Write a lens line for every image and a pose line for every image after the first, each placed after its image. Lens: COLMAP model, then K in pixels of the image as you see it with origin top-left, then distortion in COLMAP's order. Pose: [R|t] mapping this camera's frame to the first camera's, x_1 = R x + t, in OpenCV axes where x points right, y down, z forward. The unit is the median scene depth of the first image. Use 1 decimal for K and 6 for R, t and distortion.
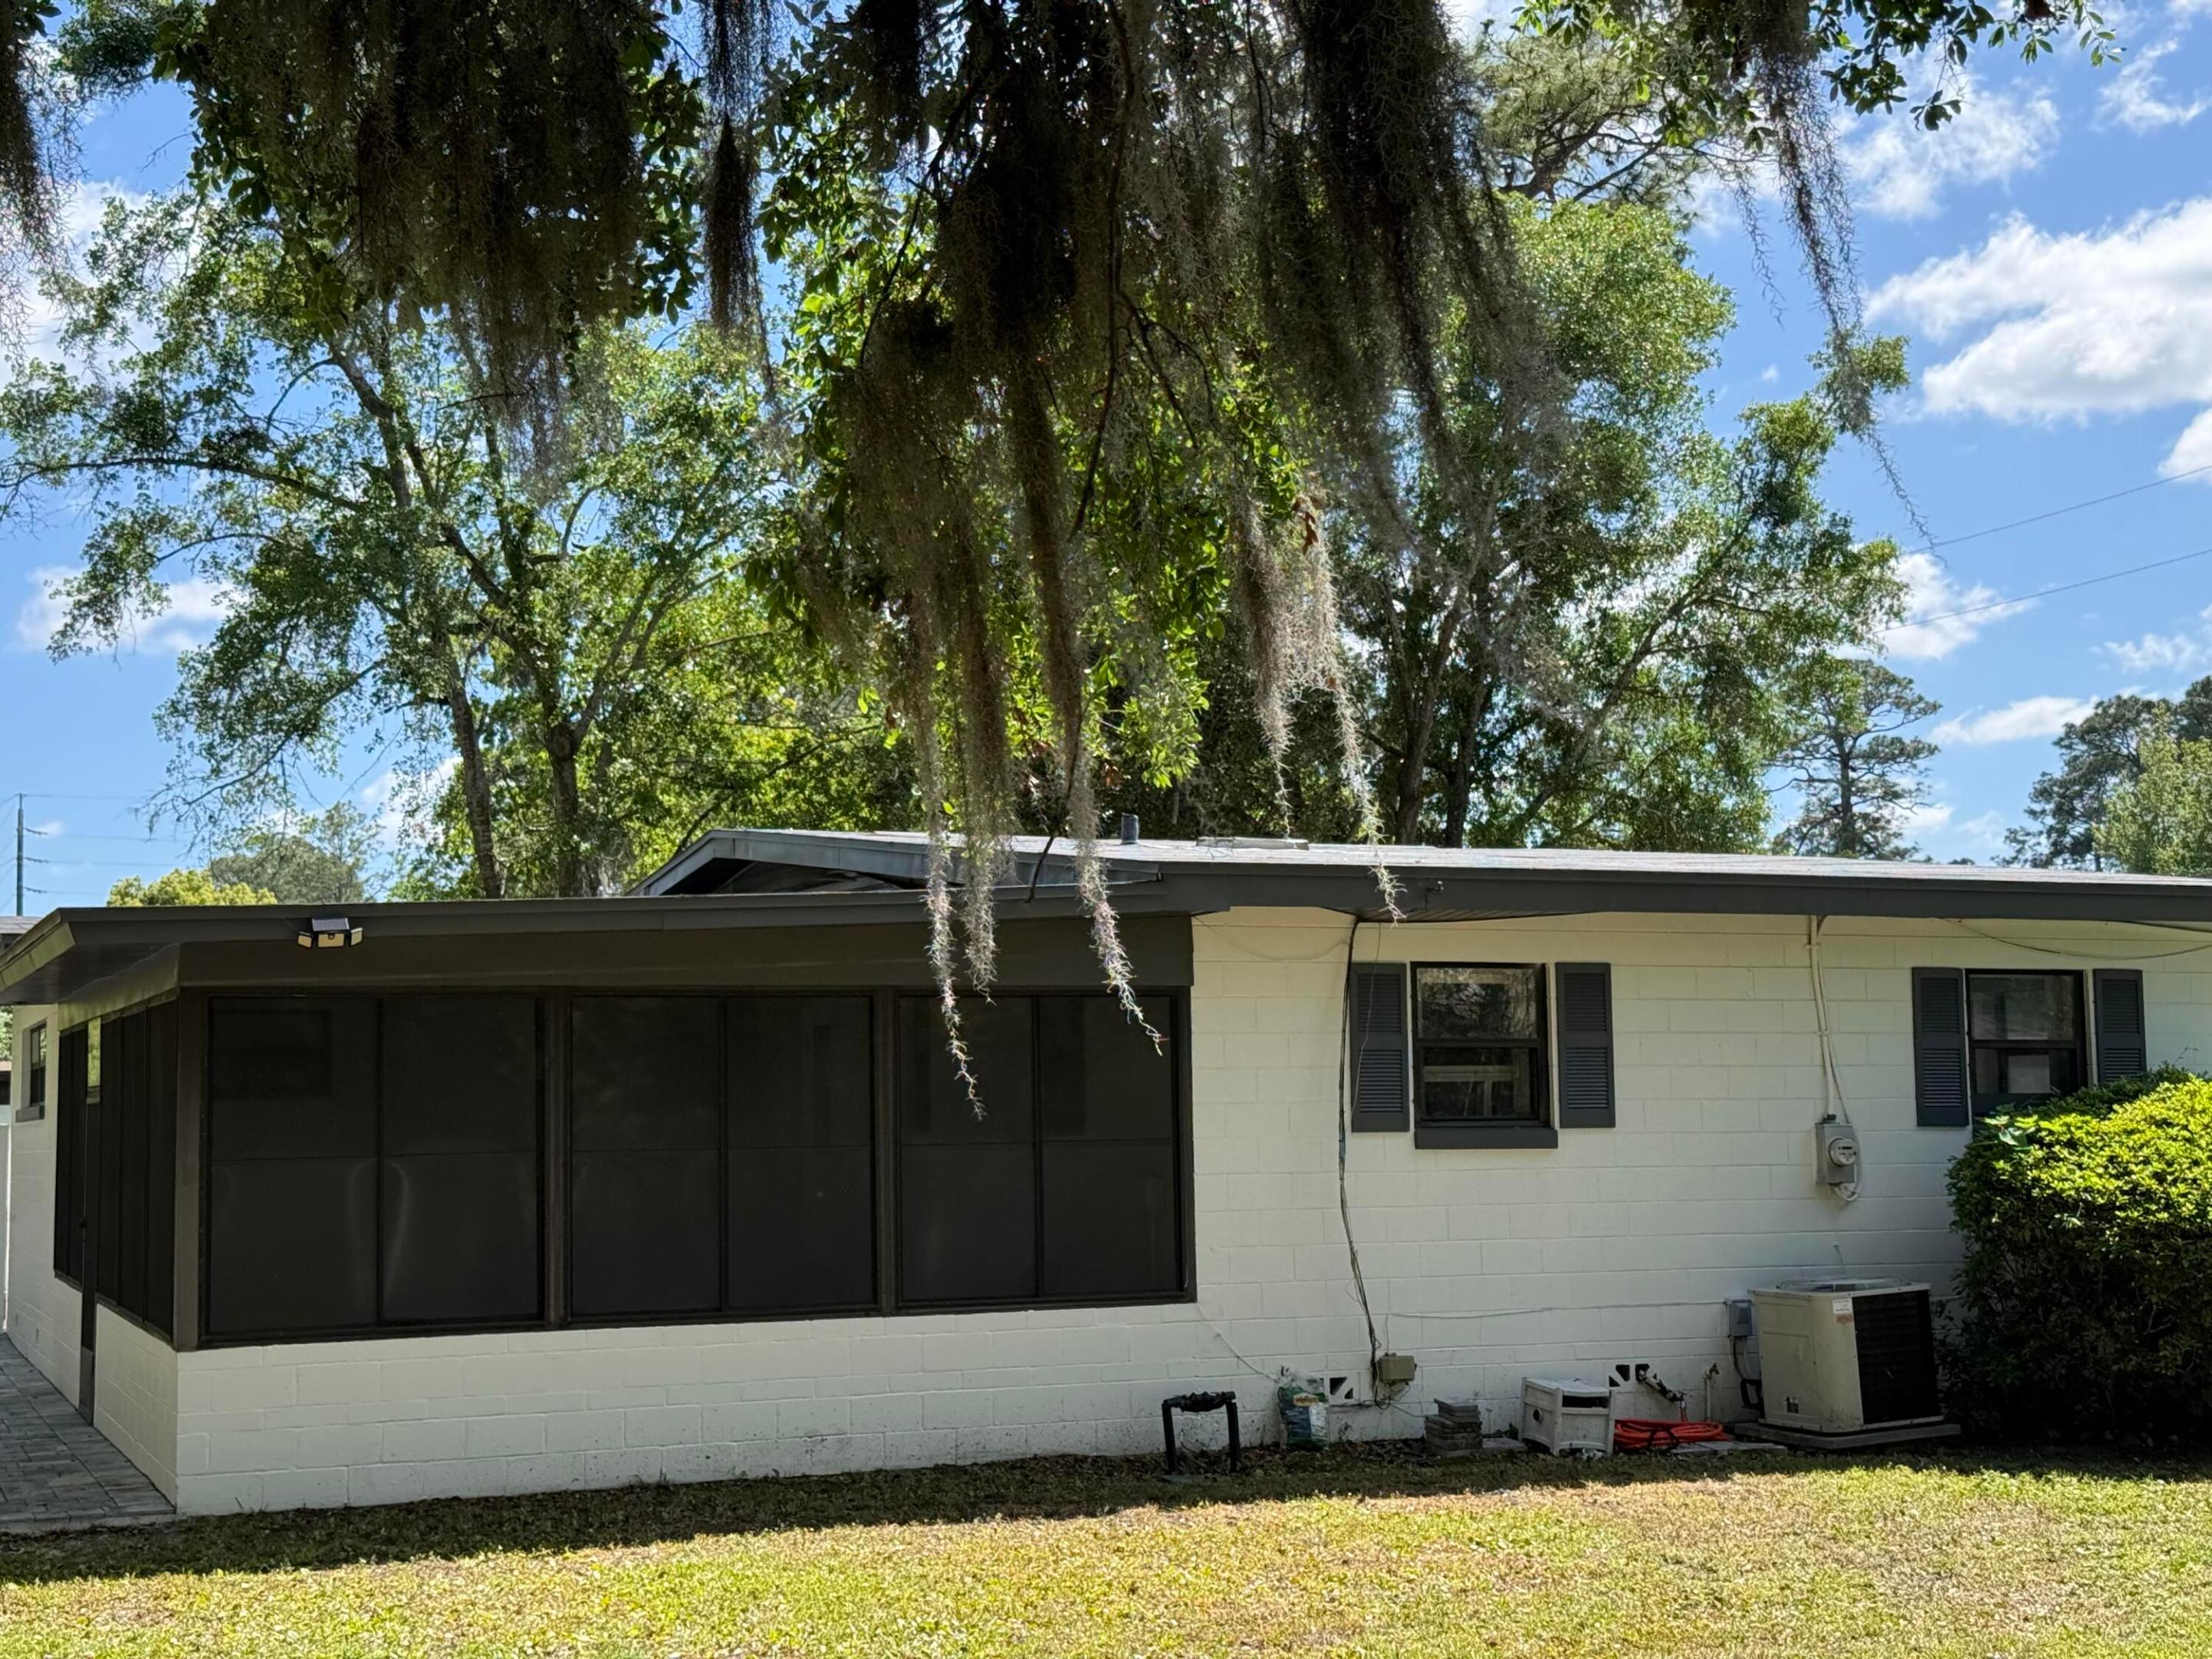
lens RADIAL K [[3008.1, 0, 1107.4], [0, 3008.1, 830.5], [0, 0, 1]] dist [0.043931, 0.152375]
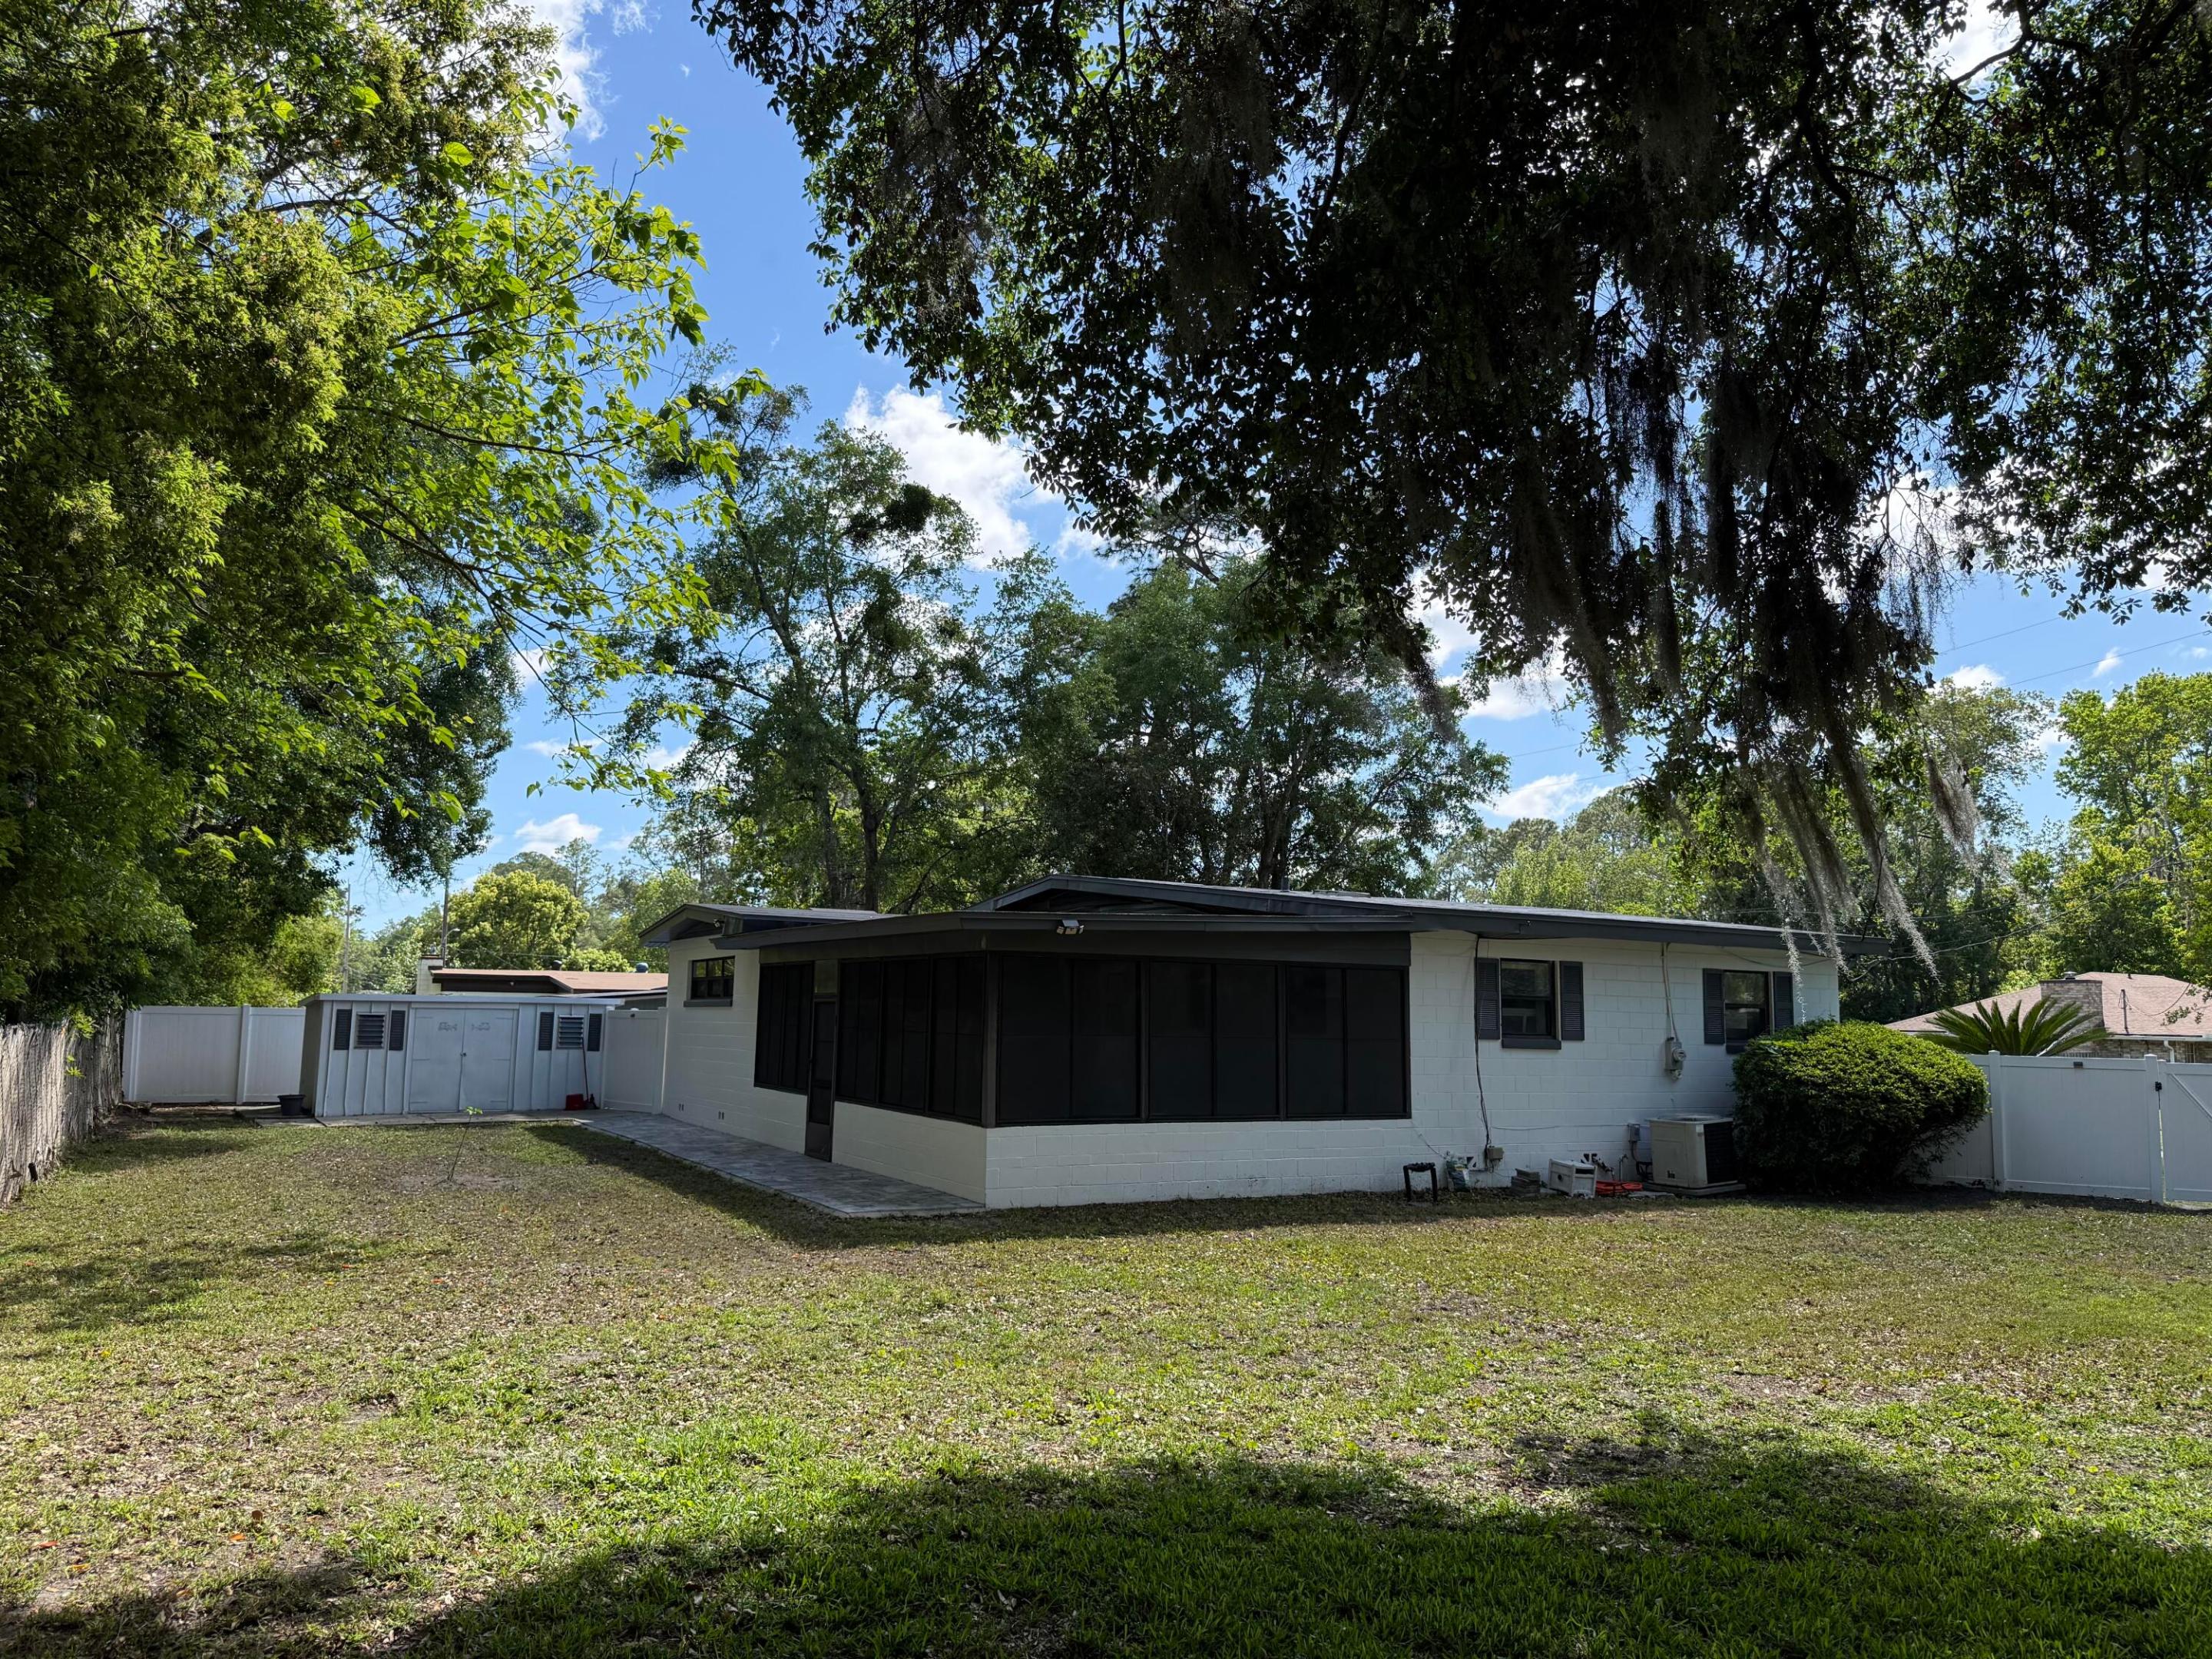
lens RADIAL K [[1527.3, 0, 1073.6], [0, 1527.3, 783.9], [0, 0, 1]] dist [-0.029097, -0.002222]
pose [[0.995524, 0.048984, 0.080828, -0.292365], [-0.044306, 0.997293, -0.058684, -0.002123], [-0.083484, 0.054840, 0.994999, -0.038693]]
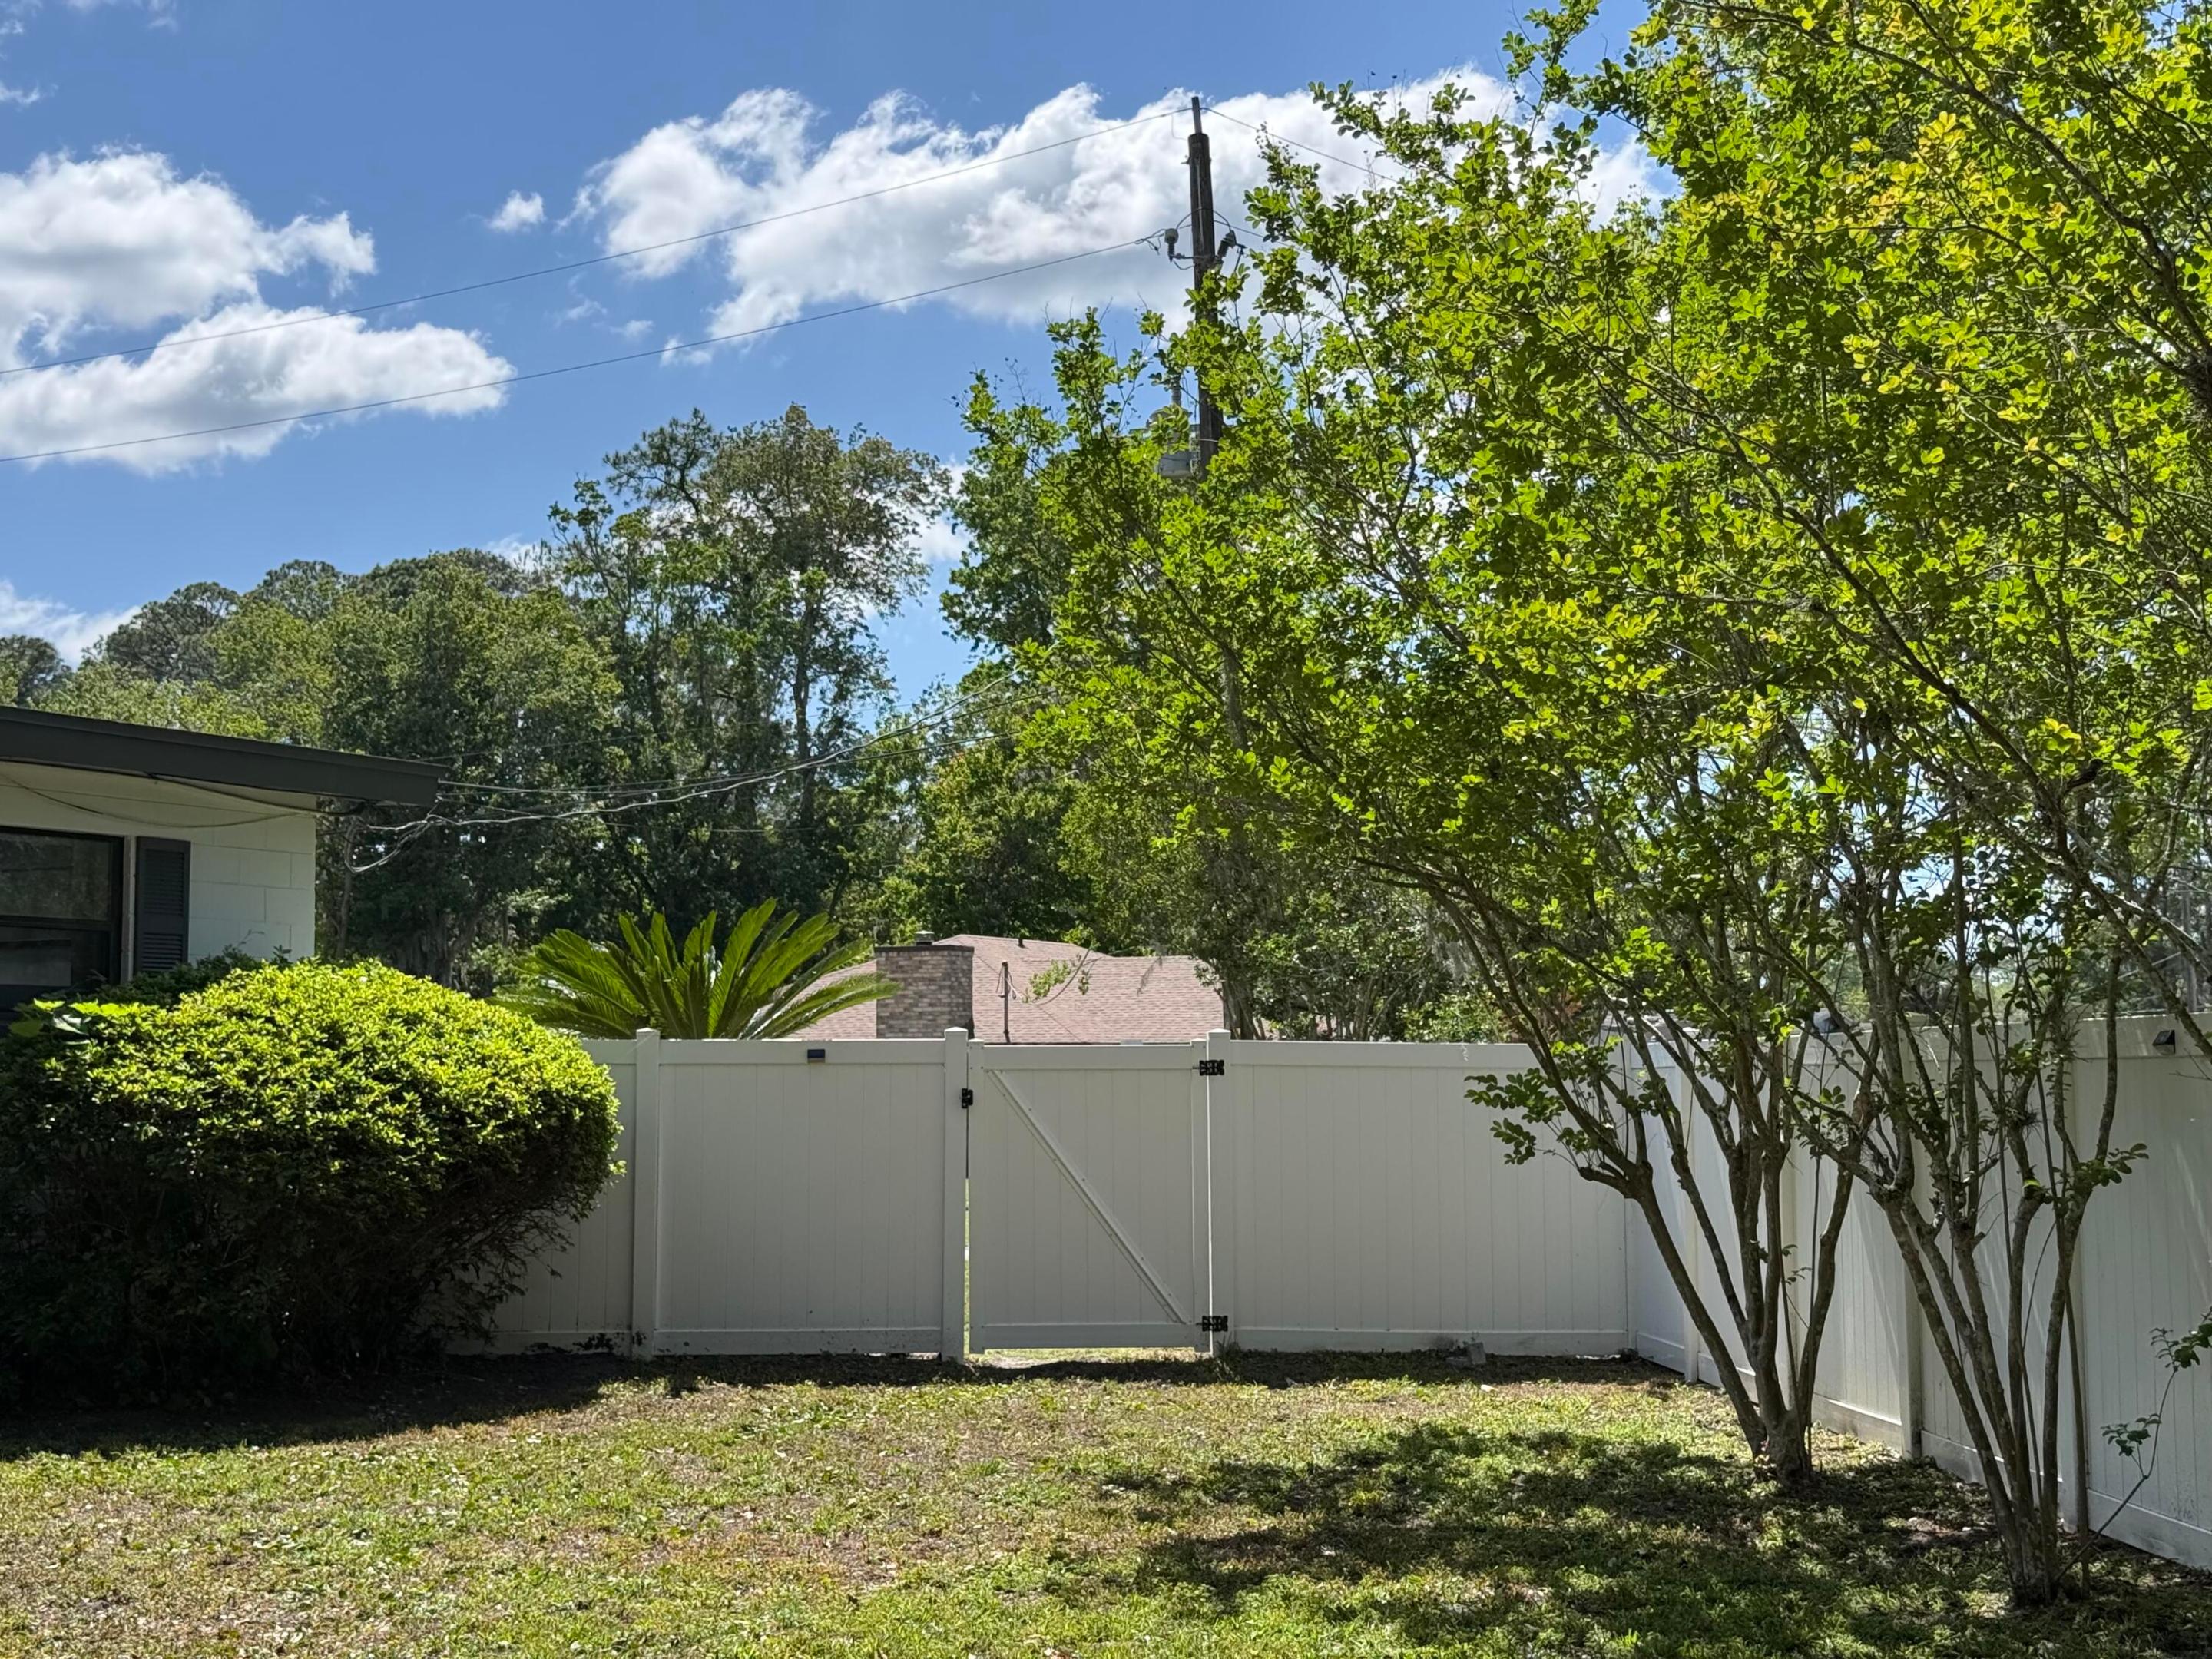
lens RADIAL K [[3008.1, 0, 1107.4], [0, 3008.1, 830.5], [0, 0, 1]] dist [0.043931, 0.152375]
pose [[0.754953, 0.061948, 0.652846, -0.014372], [-0.067532, 0.997580, -0.016566, 0.045132], [-0.652293, -0.031581, 0.757309, 0.230391]]
